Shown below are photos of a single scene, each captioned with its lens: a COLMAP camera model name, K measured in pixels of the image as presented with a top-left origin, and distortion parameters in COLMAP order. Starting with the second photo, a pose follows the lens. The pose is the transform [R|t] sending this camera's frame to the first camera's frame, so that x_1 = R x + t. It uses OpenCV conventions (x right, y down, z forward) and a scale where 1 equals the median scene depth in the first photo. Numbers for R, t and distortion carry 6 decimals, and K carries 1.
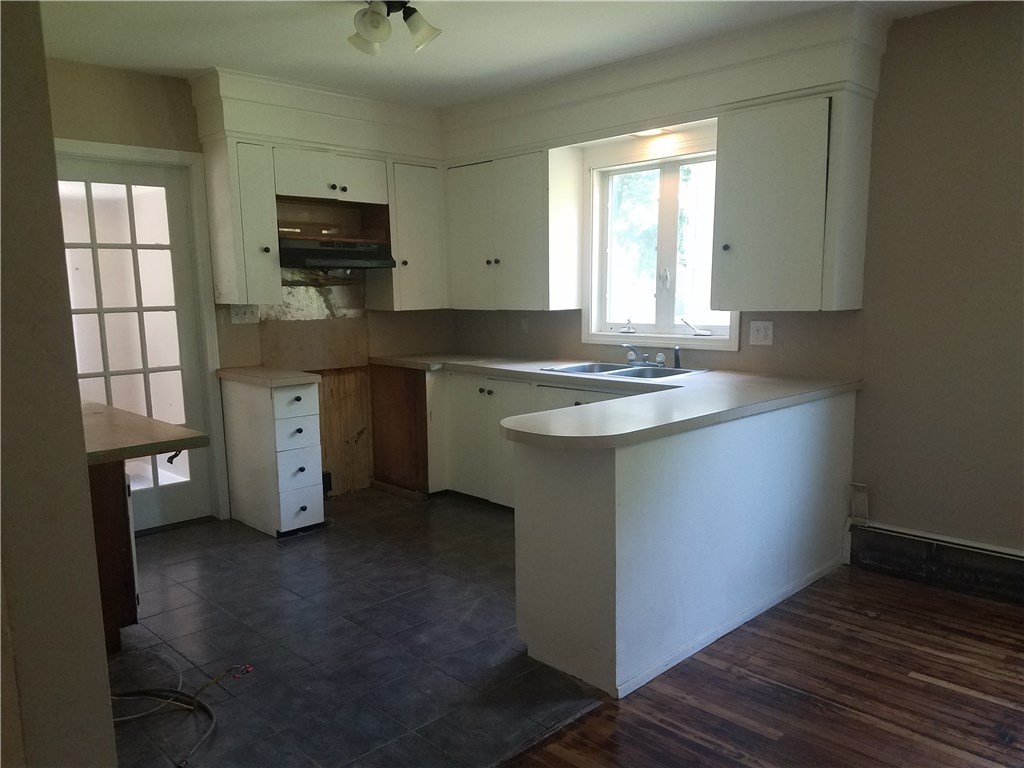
lens RADIAL K [[784.9, 0, 509.7], [0, 784.9, 421.7], [0, 0, 1]] dist [0.064142, -0.118754]
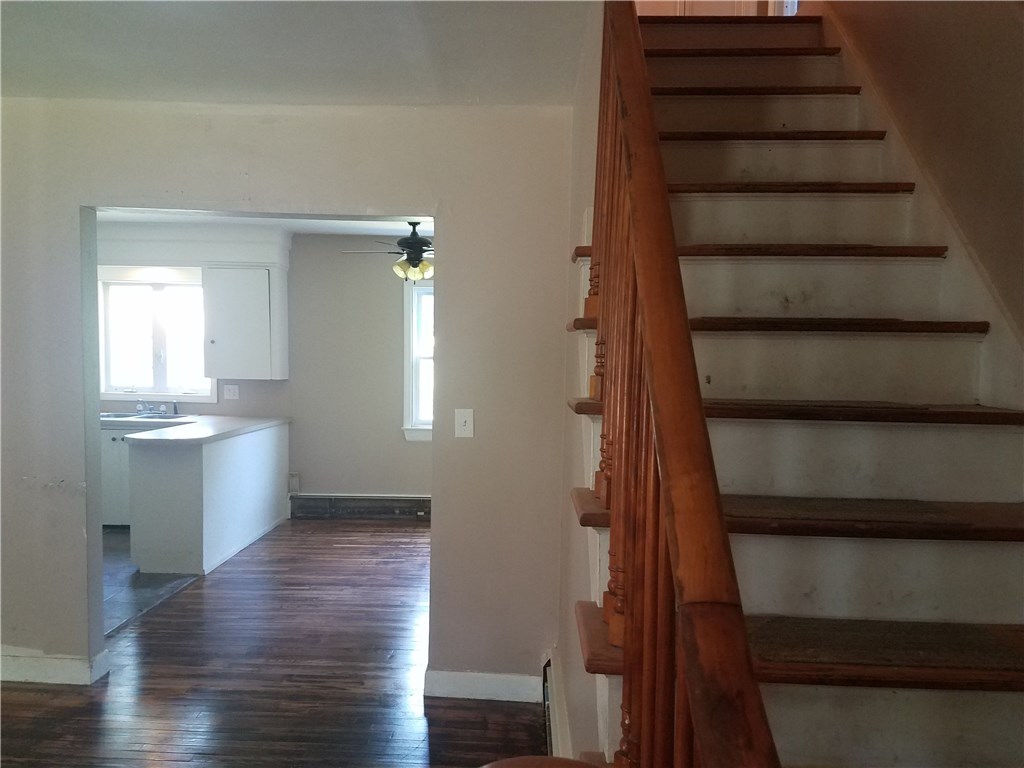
lens RADIAL K [[784.9, 0, 509.7], [0, 784.9, 421.7], [0, 0, 1]] dist [0.064142, -0.118754]
pose [[0.710006, -0.019267, 0.703932, -0.509583], [0.083062, 0.994939, -0.056546, 0.109050], [-0.699280, 0.098618, 0.708013, -0.690810]]
